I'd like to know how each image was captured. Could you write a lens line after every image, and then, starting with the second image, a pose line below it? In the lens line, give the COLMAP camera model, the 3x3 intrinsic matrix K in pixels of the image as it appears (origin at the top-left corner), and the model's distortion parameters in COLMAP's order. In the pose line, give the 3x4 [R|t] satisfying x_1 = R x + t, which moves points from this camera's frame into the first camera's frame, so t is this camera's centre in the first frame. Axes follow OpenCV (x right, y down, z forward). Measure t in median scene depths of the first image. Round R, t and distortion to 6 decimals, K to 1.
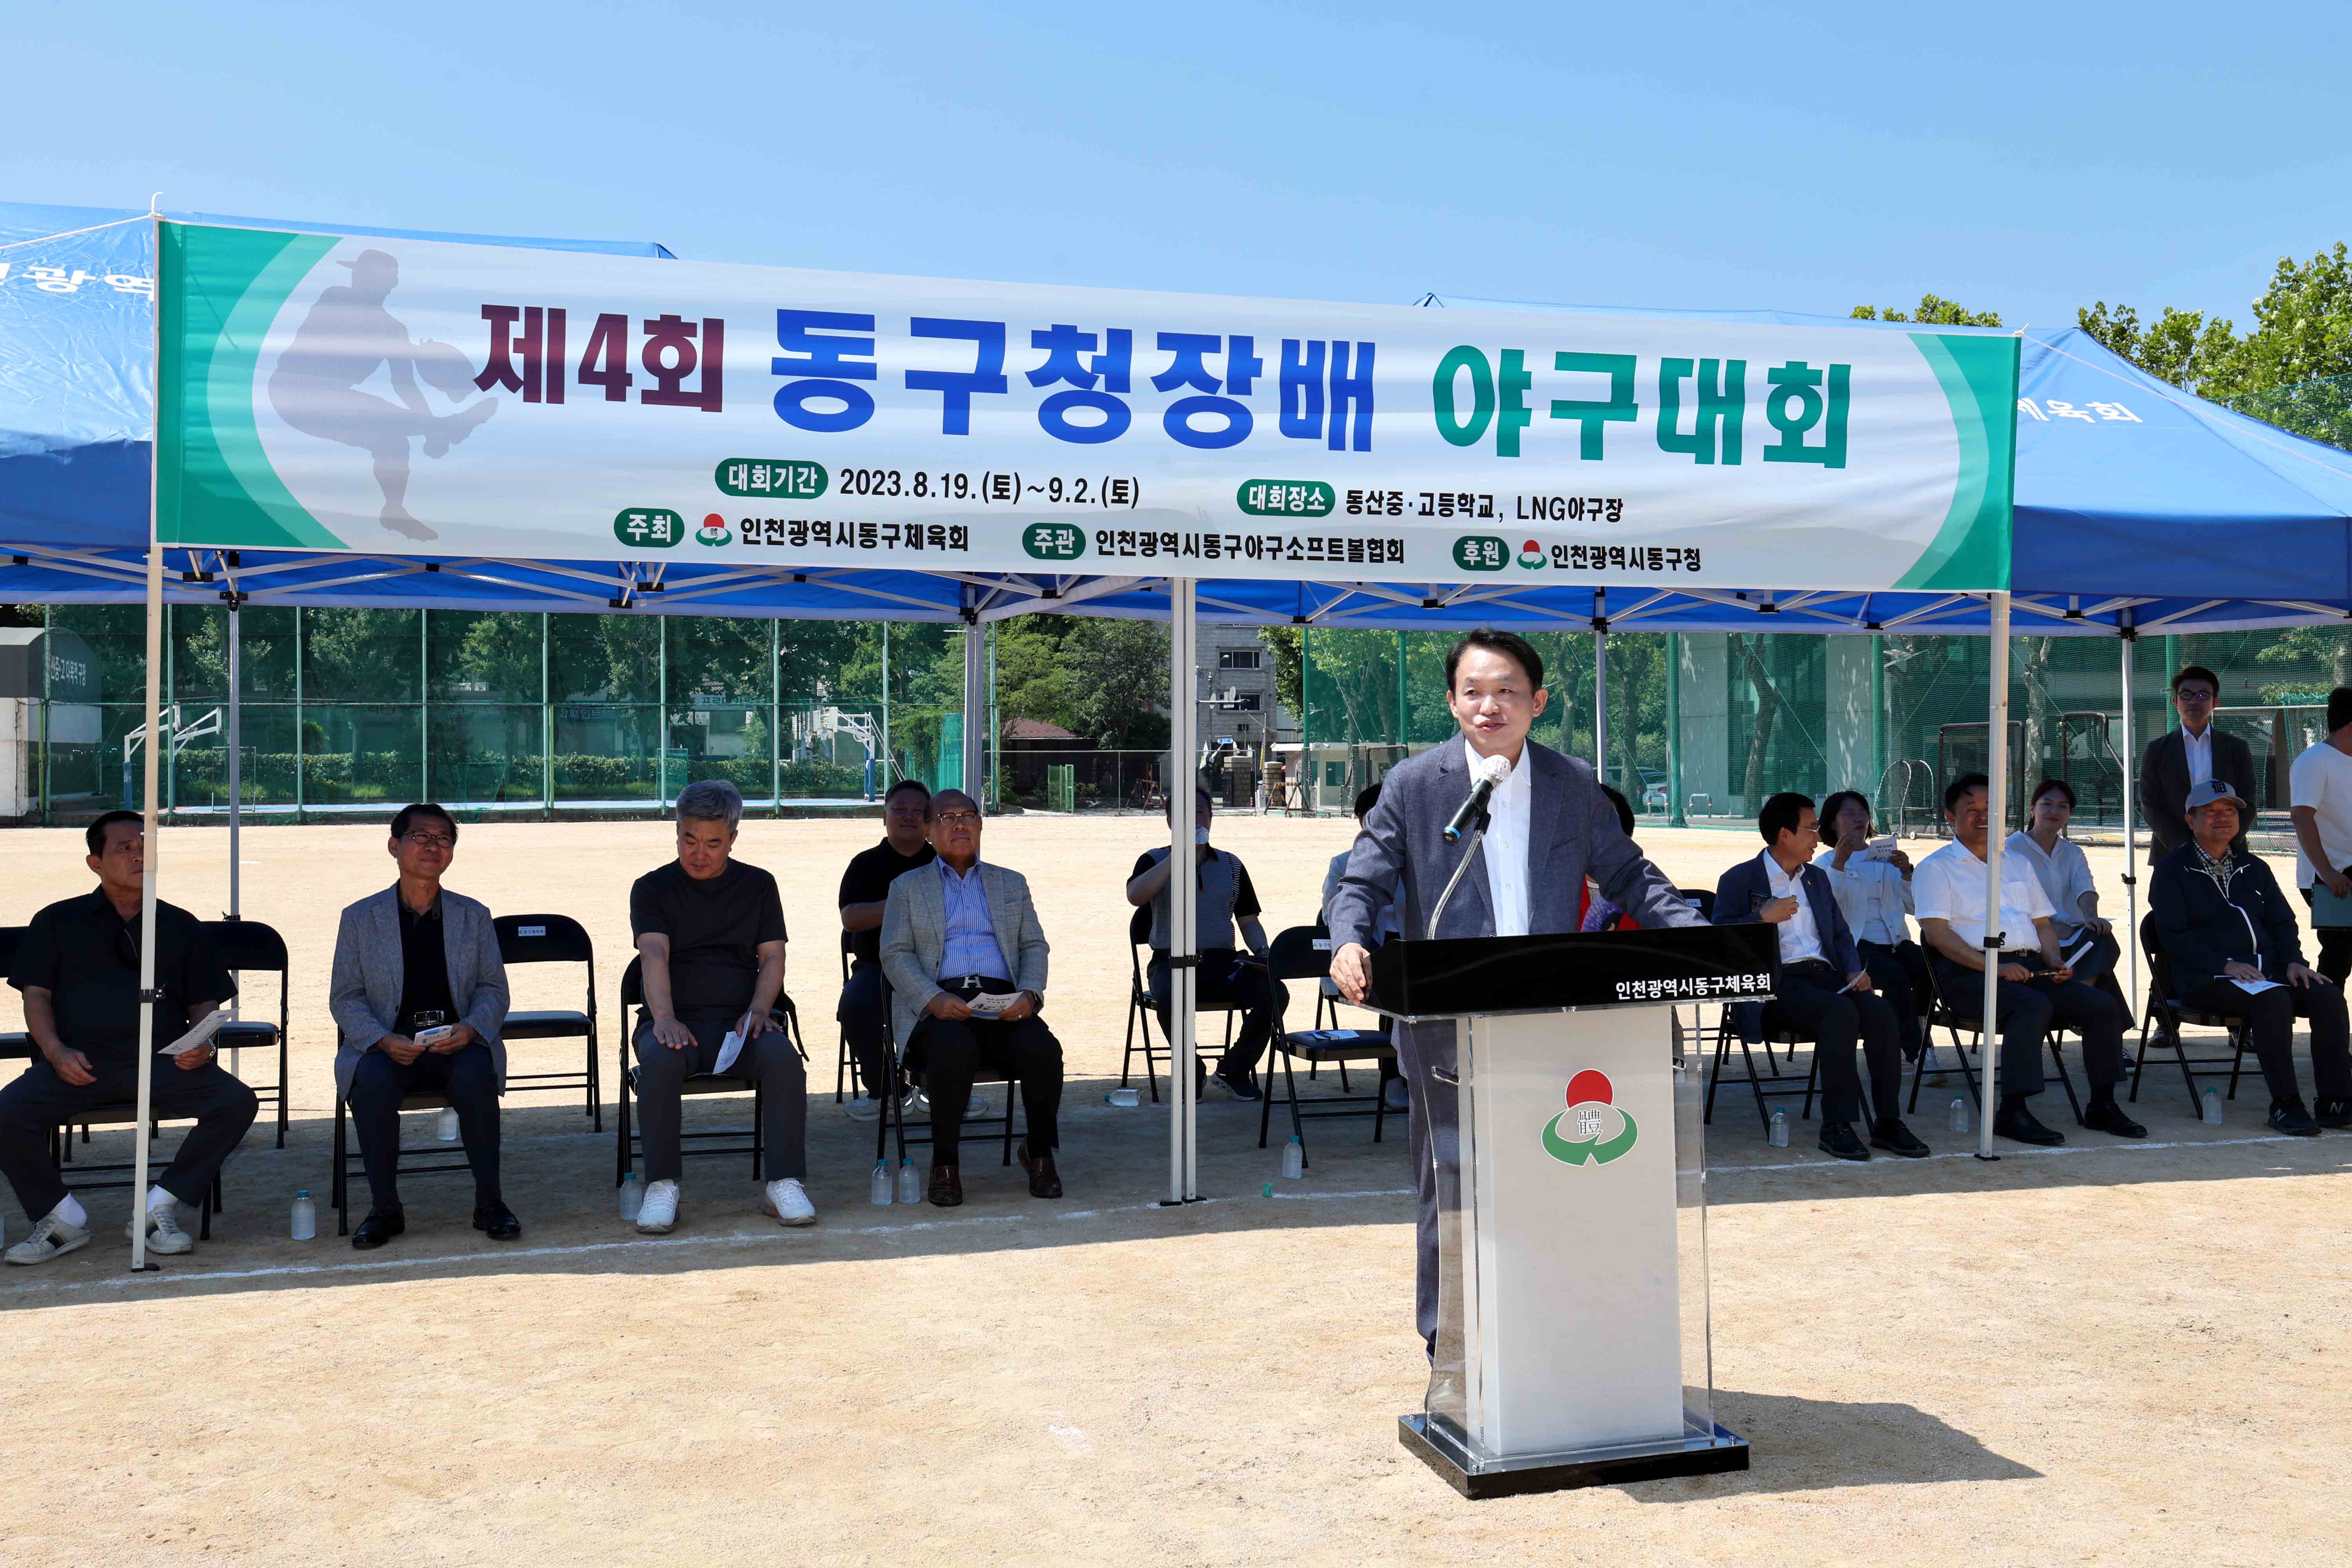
lens RADIAL K [[2409.5, 0, 1152.5], [0, 2409.5, 749.6], [0, 0, 1]] dist [0.059541, 0.021896]
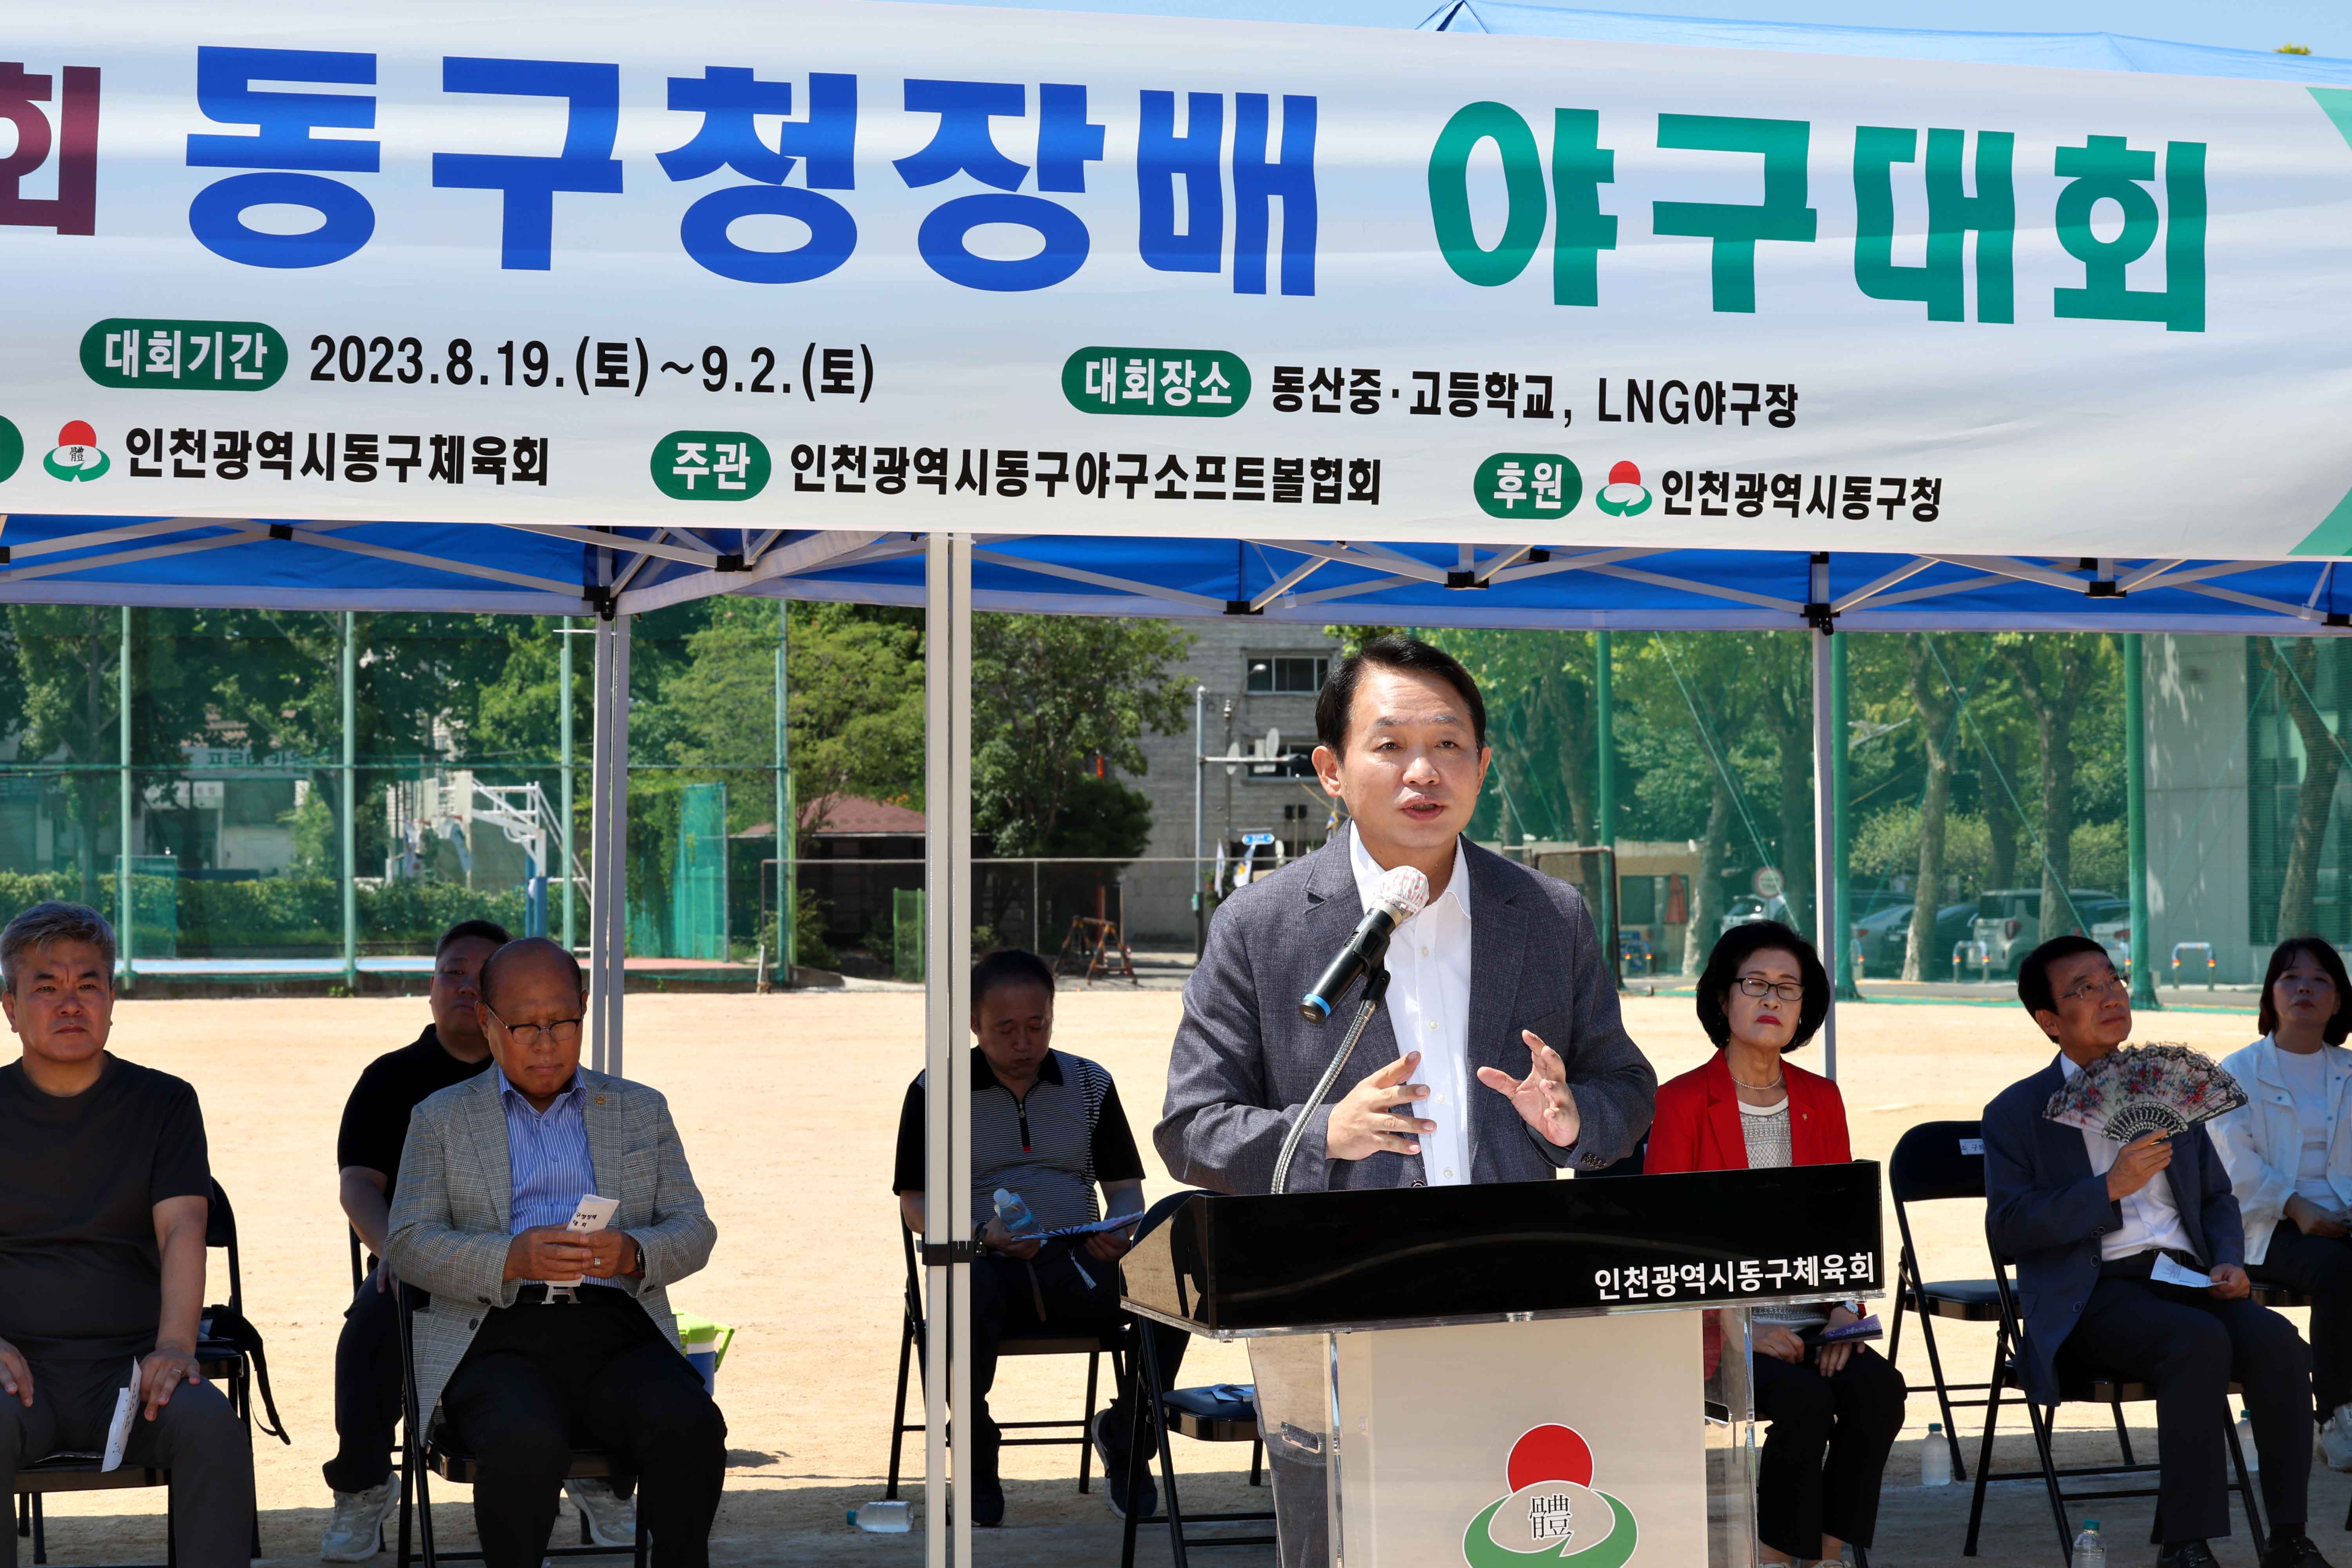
lens RADIAL K [[4929.9, 0, 1174.1], [0, 4929.9, 783.8], [0, 0, 1]] dist [-0.274380, 0.513880]
pose [[0.999972, -0.000913, 0.007406, 0.053100], [0.001023, 0.999889, -0.014875, 0.000289], [-0.007392, 0.014882, 0.999862, -0.086907]]
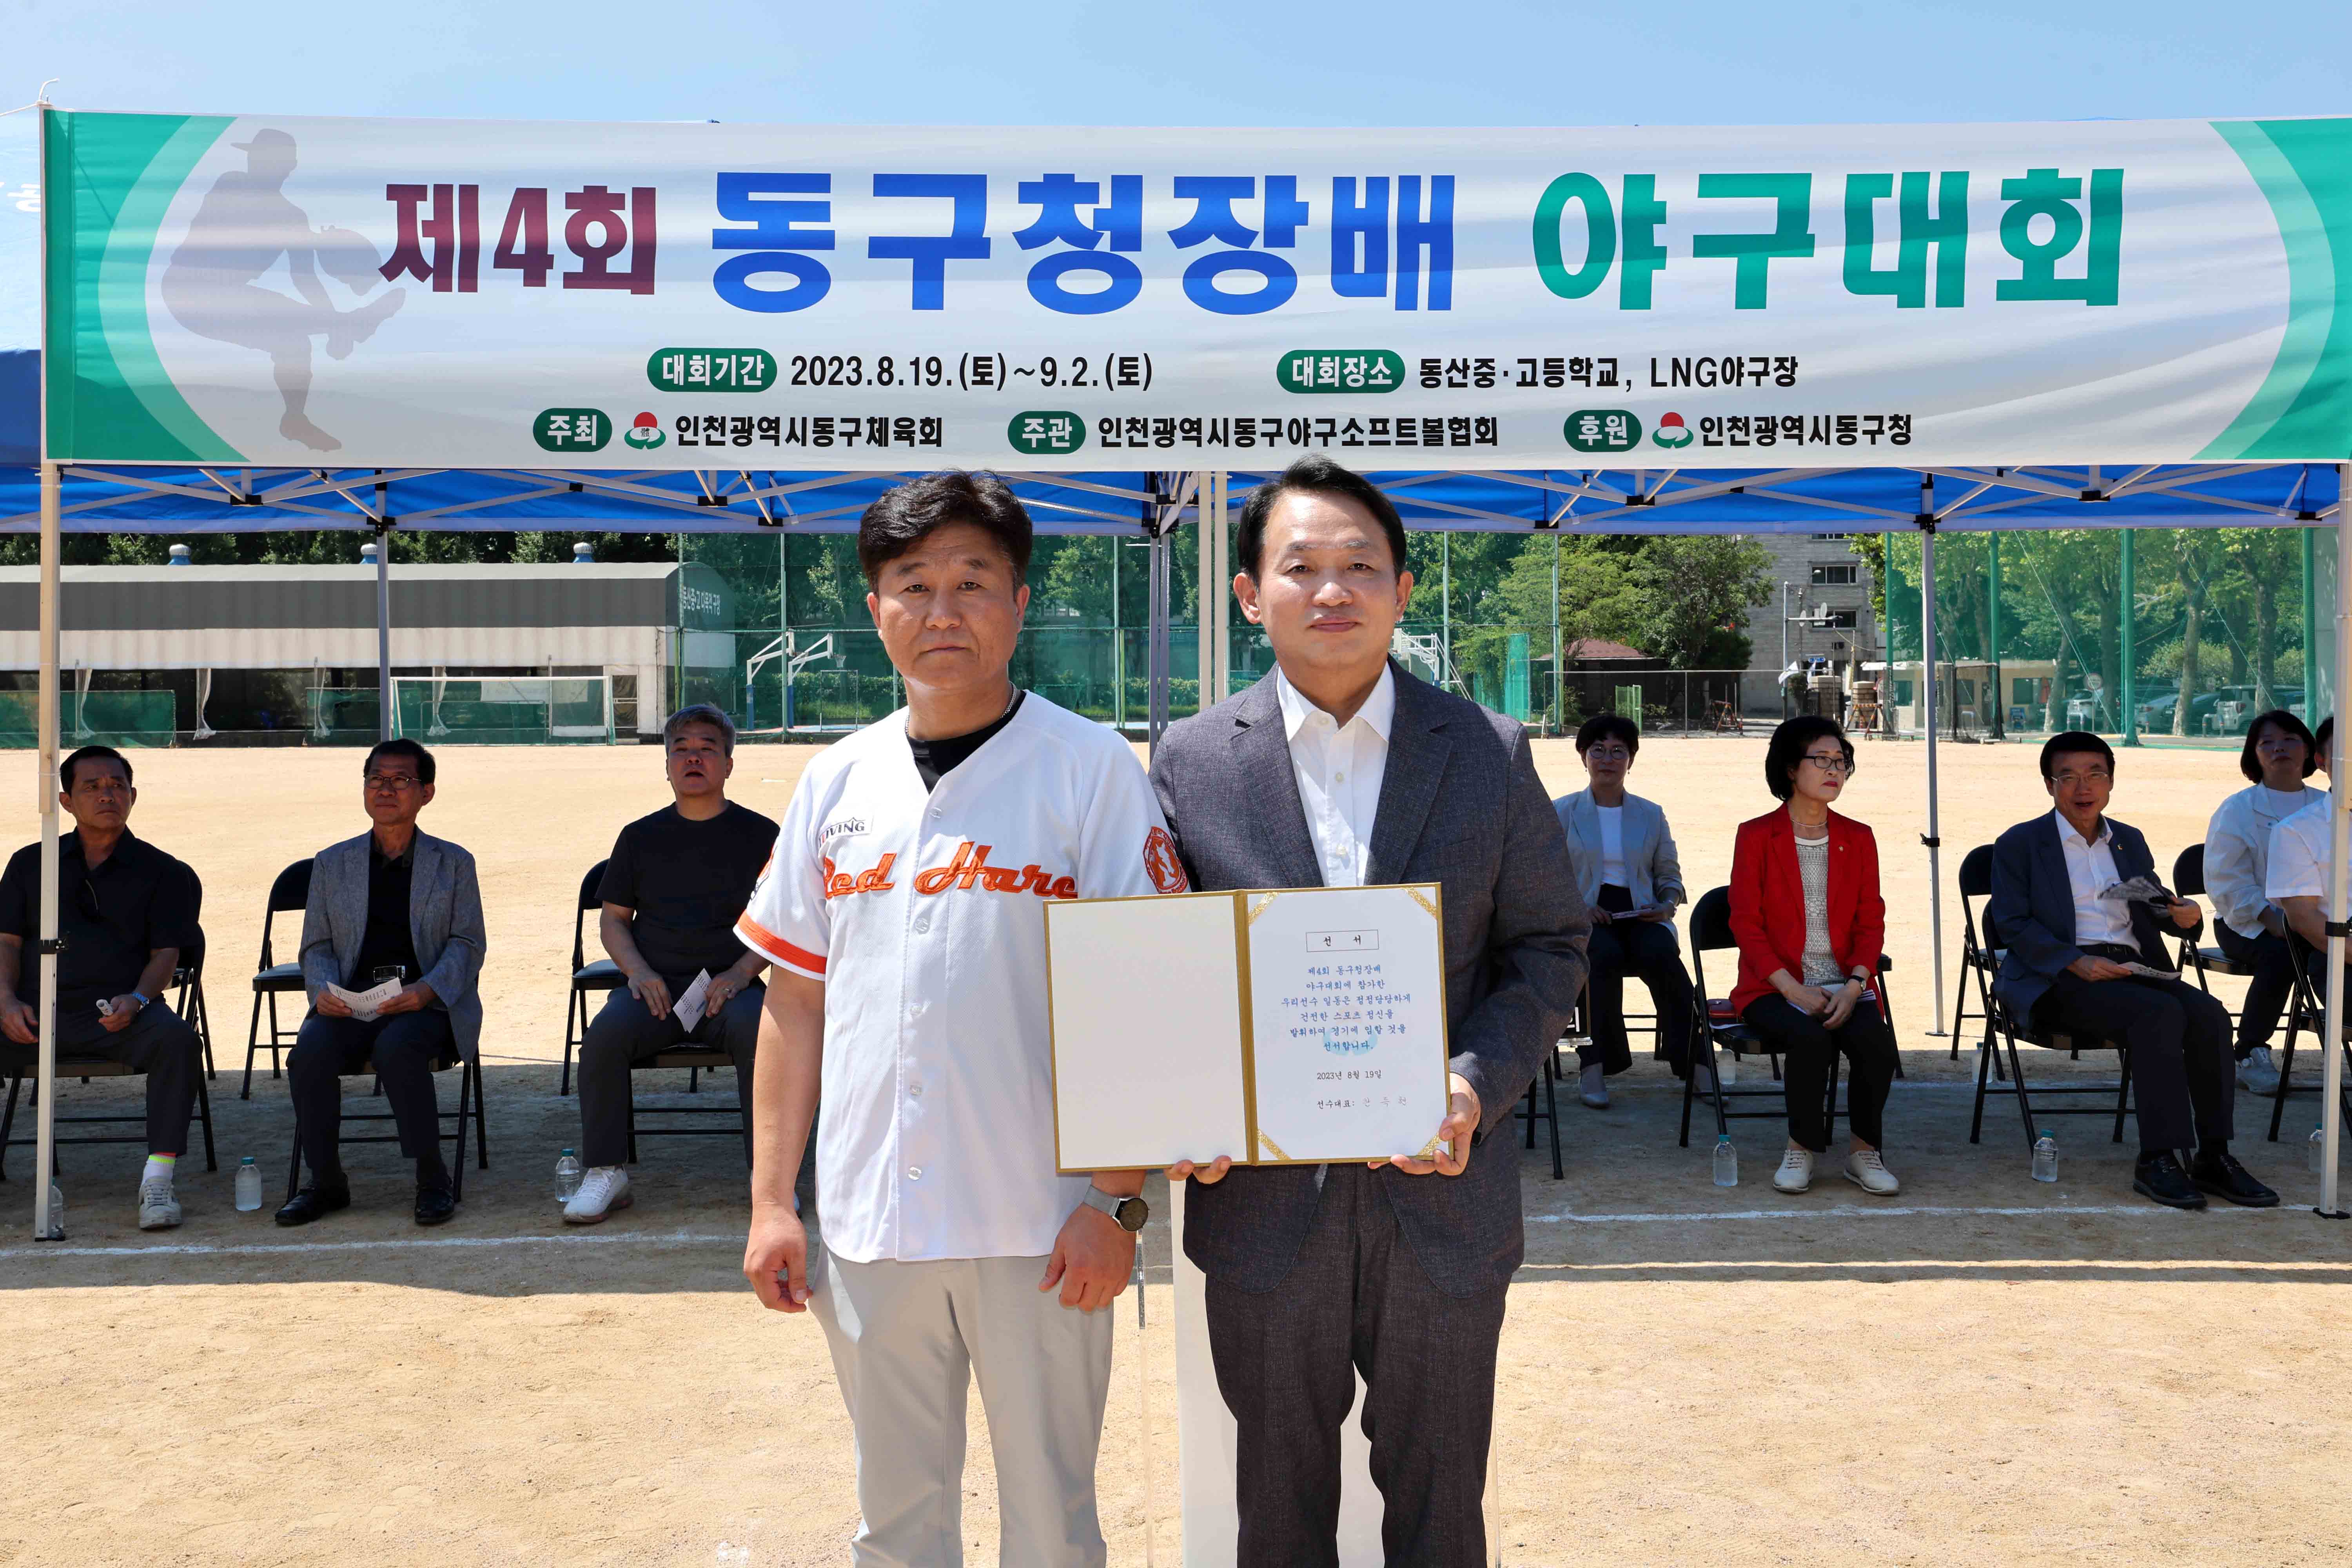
lens RADIAL K [[2340.9, 0, 1141.6], [0, 2340.9, 709.8], [0, 0, 1]] dist [0.051539, 0.032928]
pose [[0.963706, 0.000510, -0.266964, 0.204937], [0.004081, 0.999853, 0.016641, -0.002848], [0.266933, -0.017127, 0.963563, 0.213554]]
